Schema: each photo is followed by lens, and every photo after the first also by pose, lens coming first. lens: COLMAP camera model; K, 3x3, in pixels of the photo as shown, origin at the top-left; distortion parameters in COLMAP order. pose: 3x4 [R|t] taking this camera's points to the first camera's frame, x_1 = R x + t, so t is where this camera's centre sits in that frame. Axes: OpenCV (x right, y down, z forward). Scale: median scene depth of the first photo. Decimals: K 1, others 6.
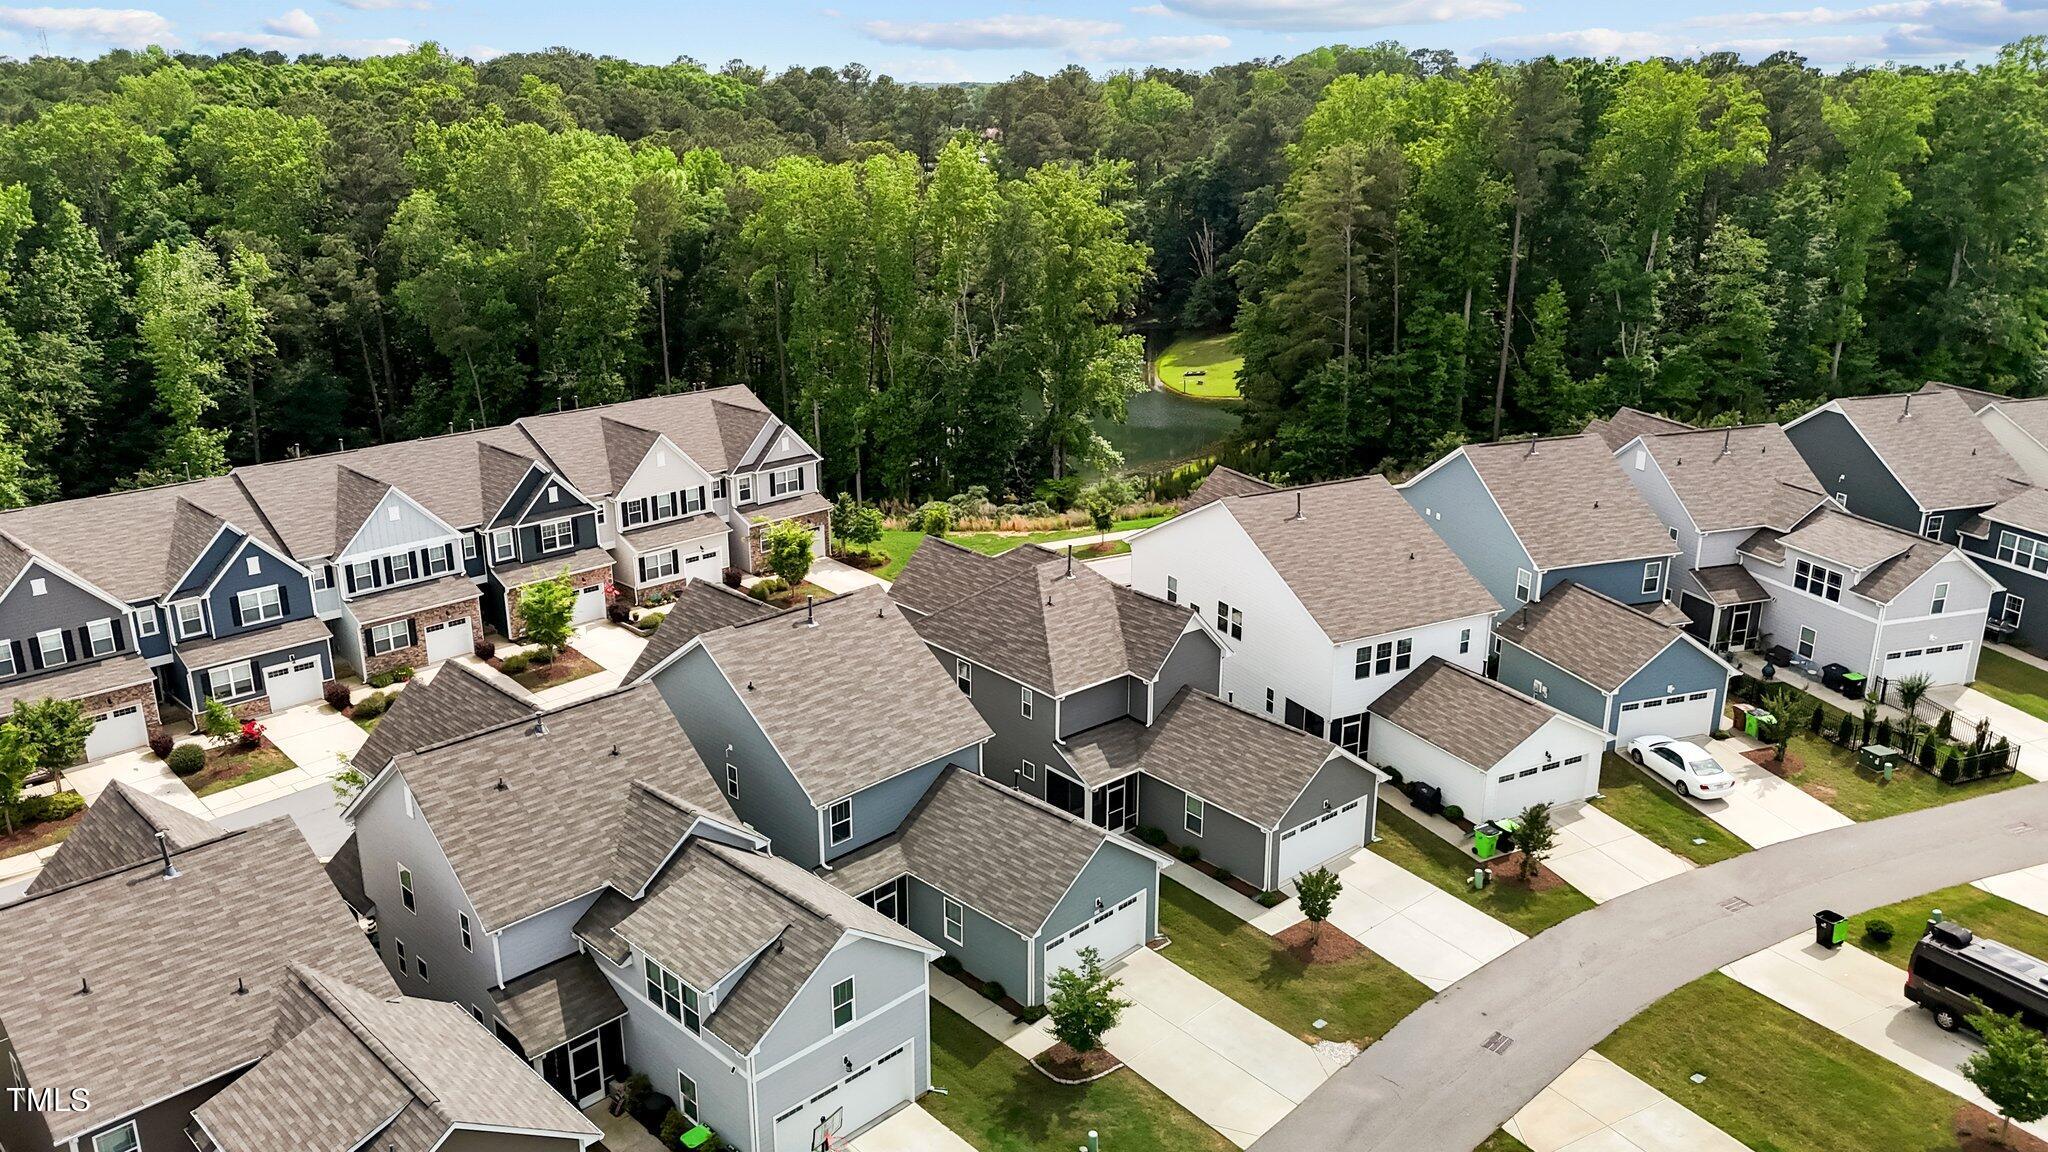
lens RADIAL K [[1512.8, 0, 1012.8], [0, 1512.8, 574.3], [0, 0, 1]] dist [0.062838, -0.051948]
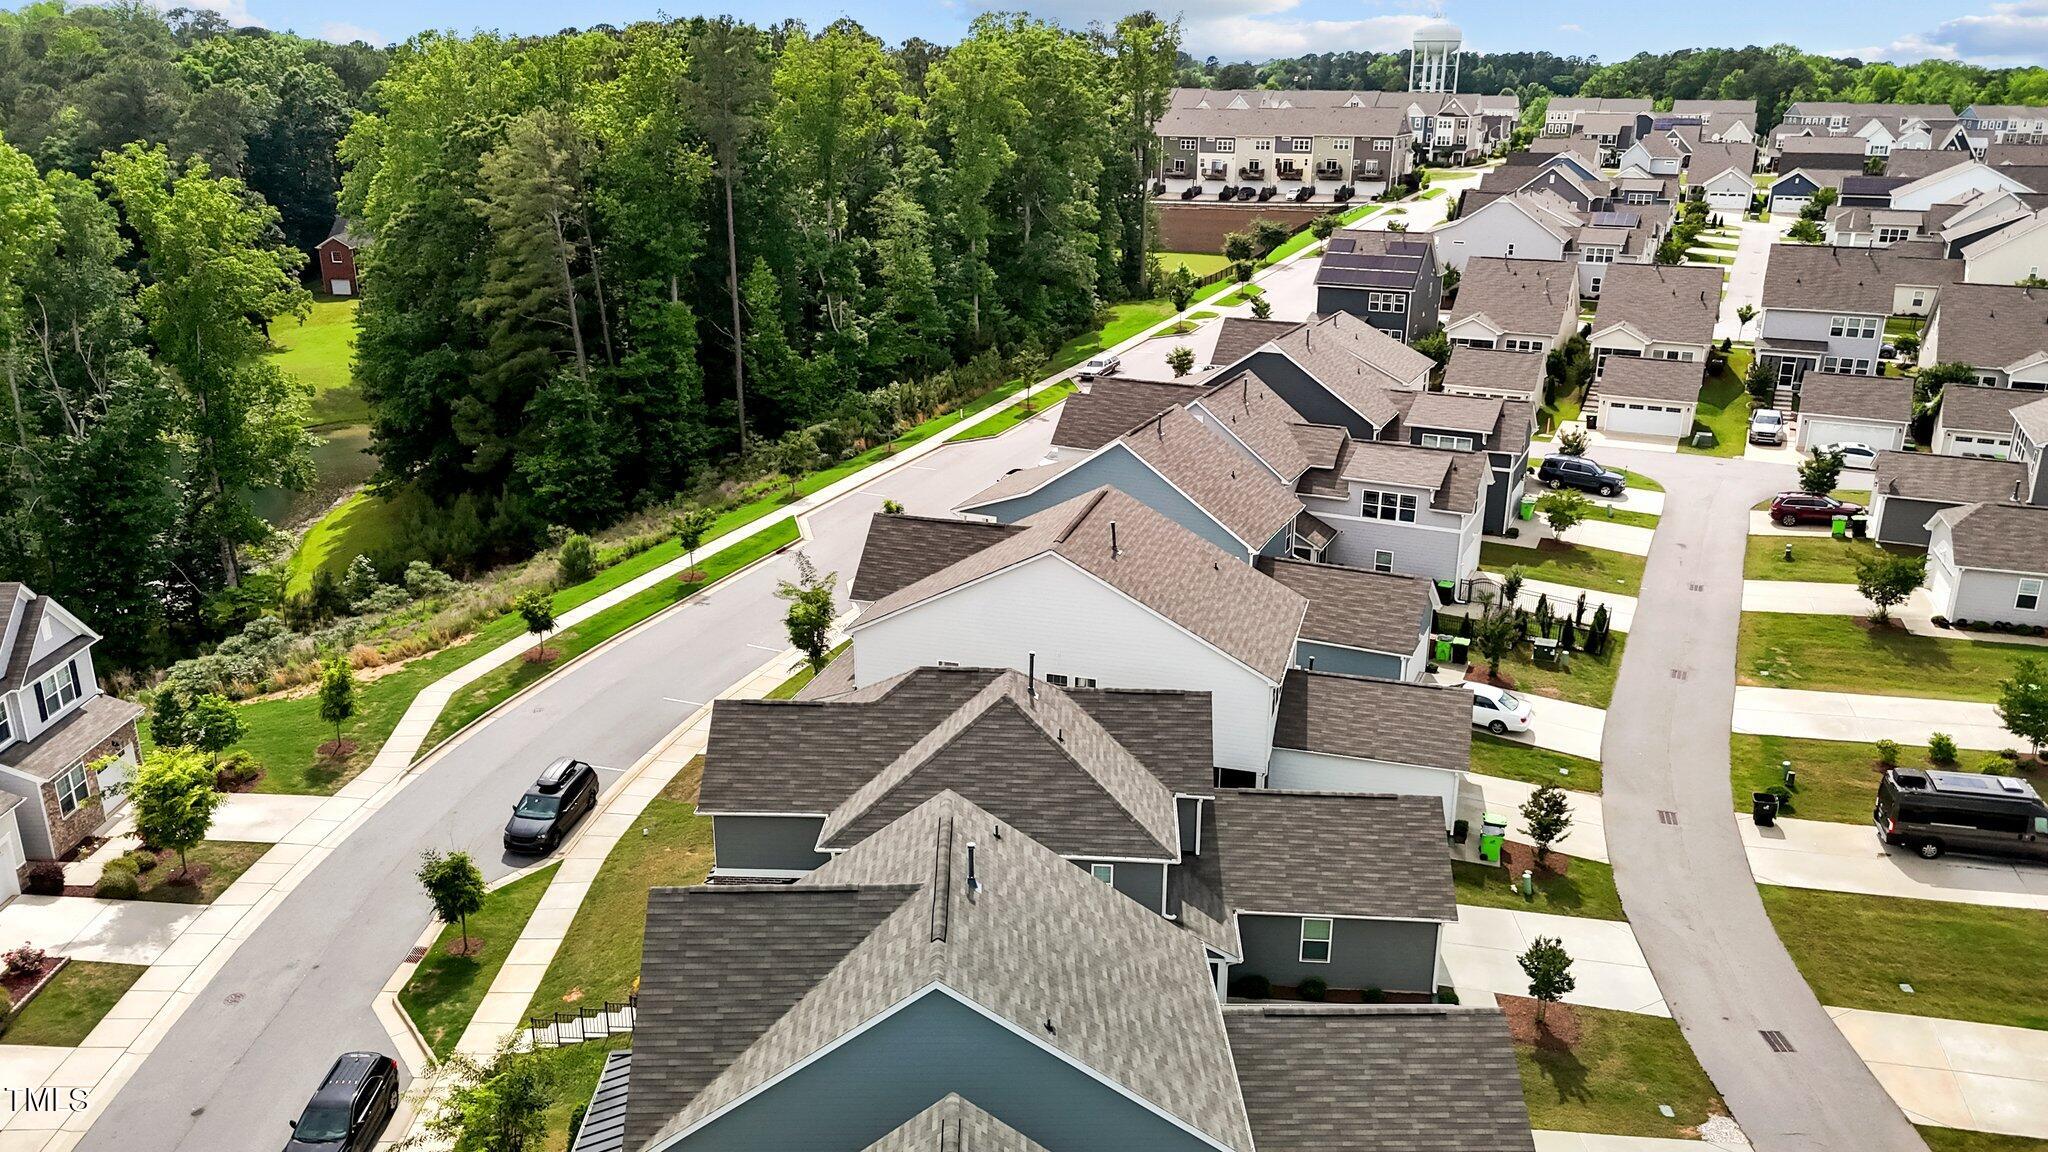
lens RADIAL K [[1512.8, 0, 1022.9], [0, 1512.8, 582.3], [0, 0, 1]] dist [0.062838, -0.051948]
pose [[0.686729, -0.230155, 0.689516, -0.343577], [0.217195, 0.970188, 0.107523, -0.099063], [-0.693707, 0.075920, 0.716245, 0.363591]]
